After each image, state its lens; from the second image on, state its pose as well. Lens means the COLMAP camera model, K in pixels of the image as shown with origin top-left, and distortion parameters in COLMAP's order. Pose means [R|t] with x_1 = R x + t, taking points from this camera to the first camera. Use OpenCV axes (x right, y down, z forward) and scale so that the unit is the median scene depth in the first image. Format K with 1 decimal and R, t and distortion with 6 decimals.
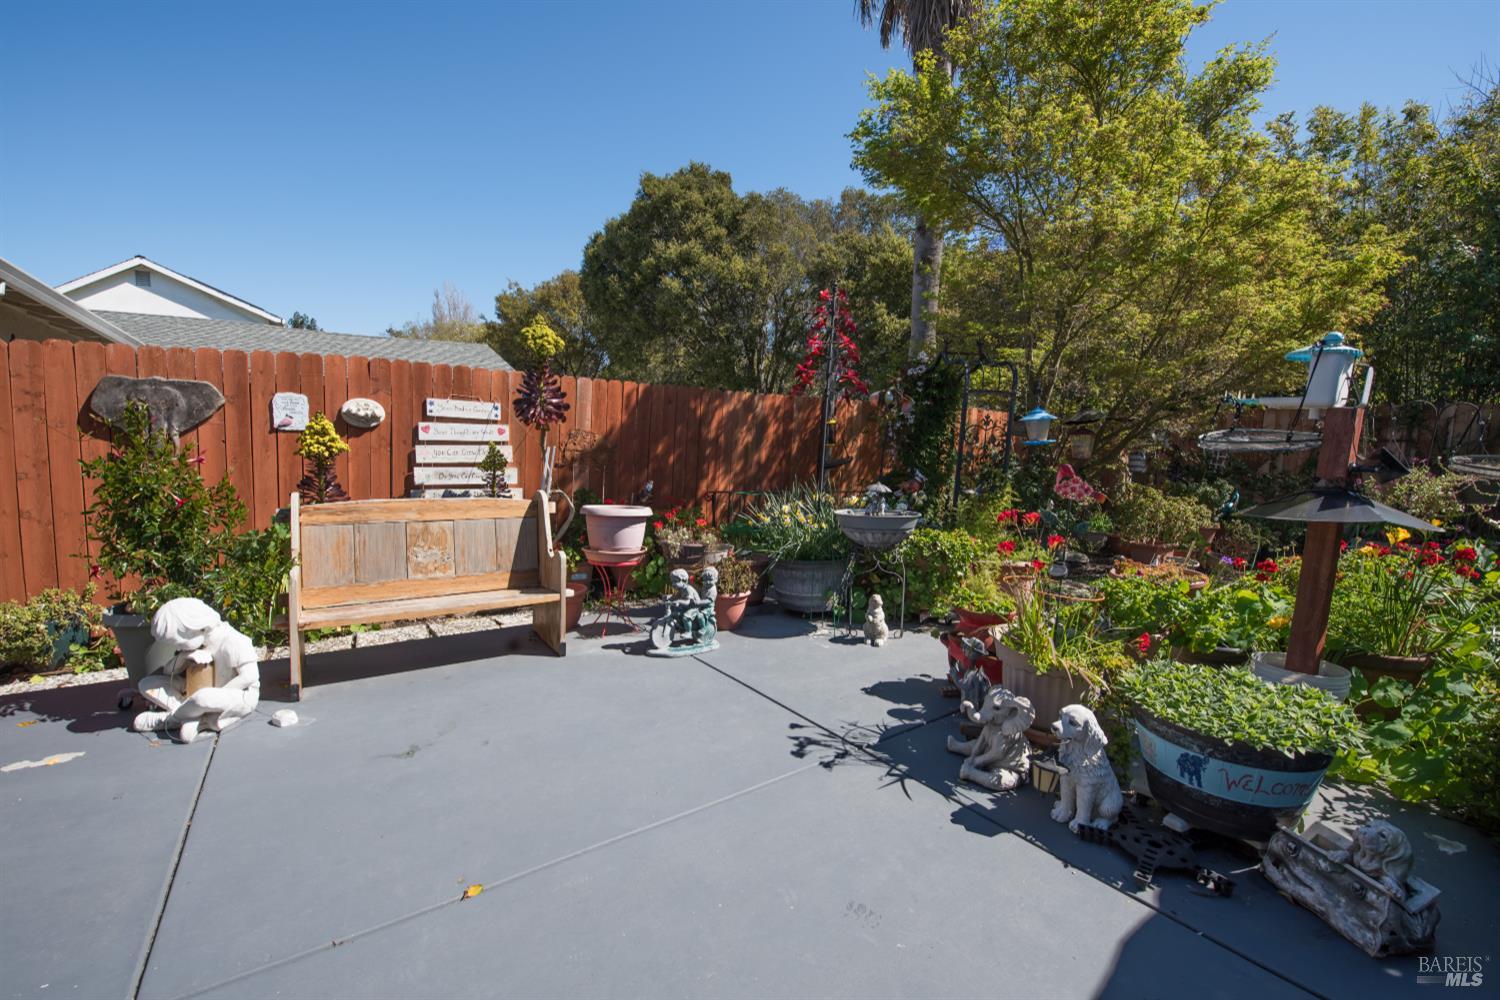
lens RADIAL K [[596.1, 0, 743.2], [0, 596.1, 503.2], [0, 0, 1]] dist [-0.019156, -0.001700]
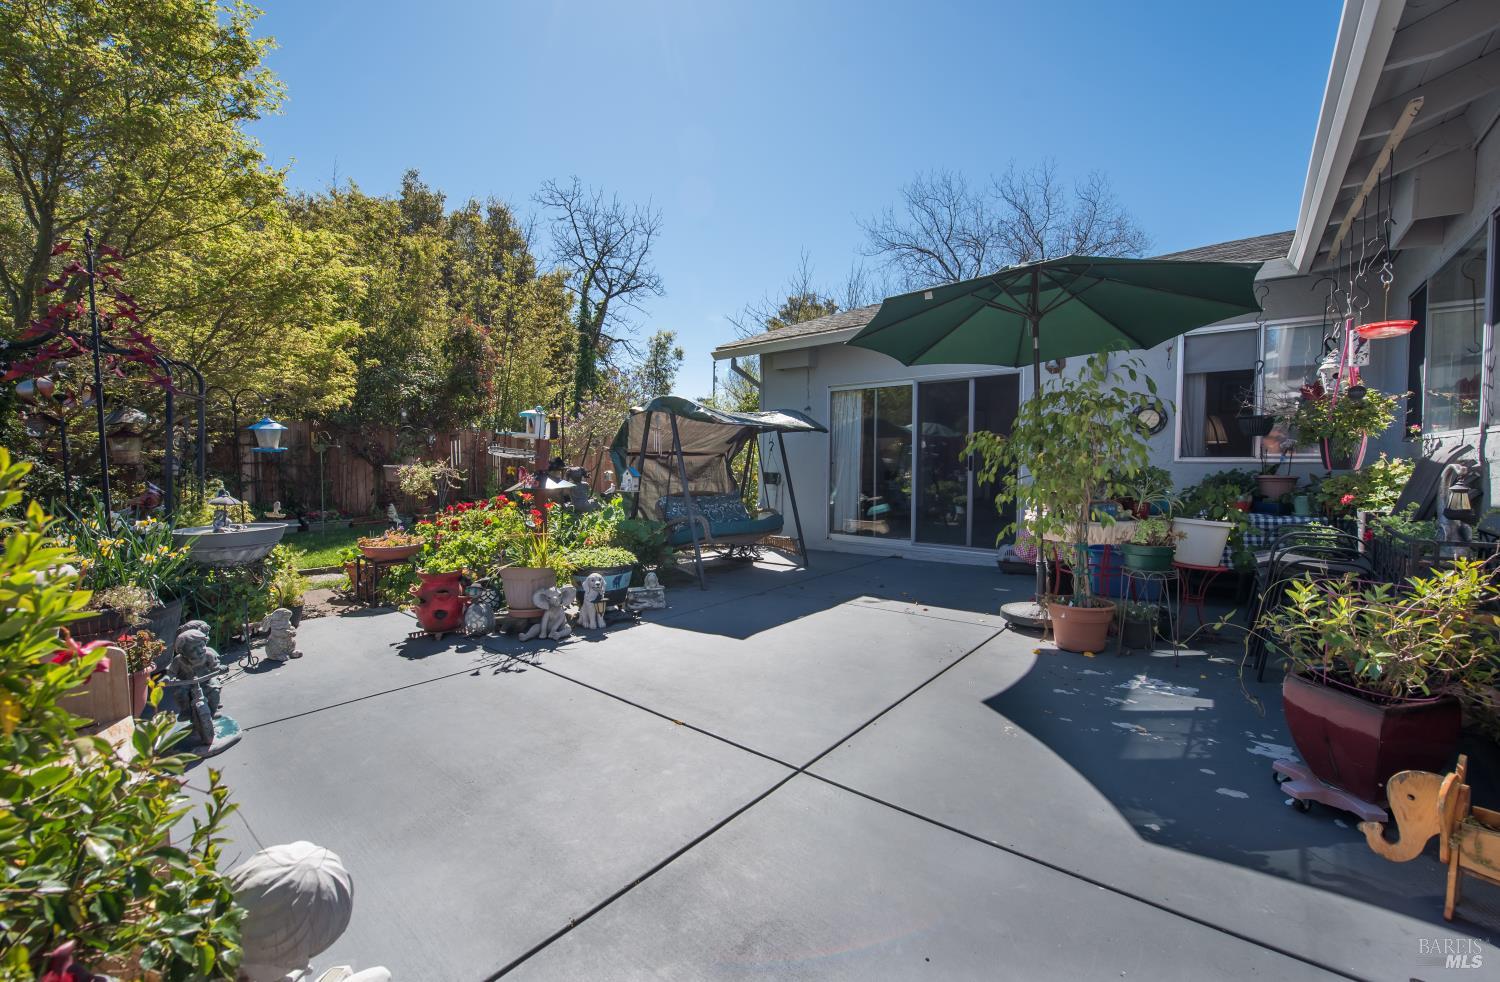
lens RADIAL K [[606.3, 0, 745.7], [0, 606.3, 491.1], [0, 0, 1]] dist [-0.000412, -0.000009]
pose [[-0.261202, -0.061277, 0.963337, -1.420092], [0.068159, 0.994321, 0.081729, -0.104045], [-0.962875, 0.087007, -0.255542, 0.774652]]
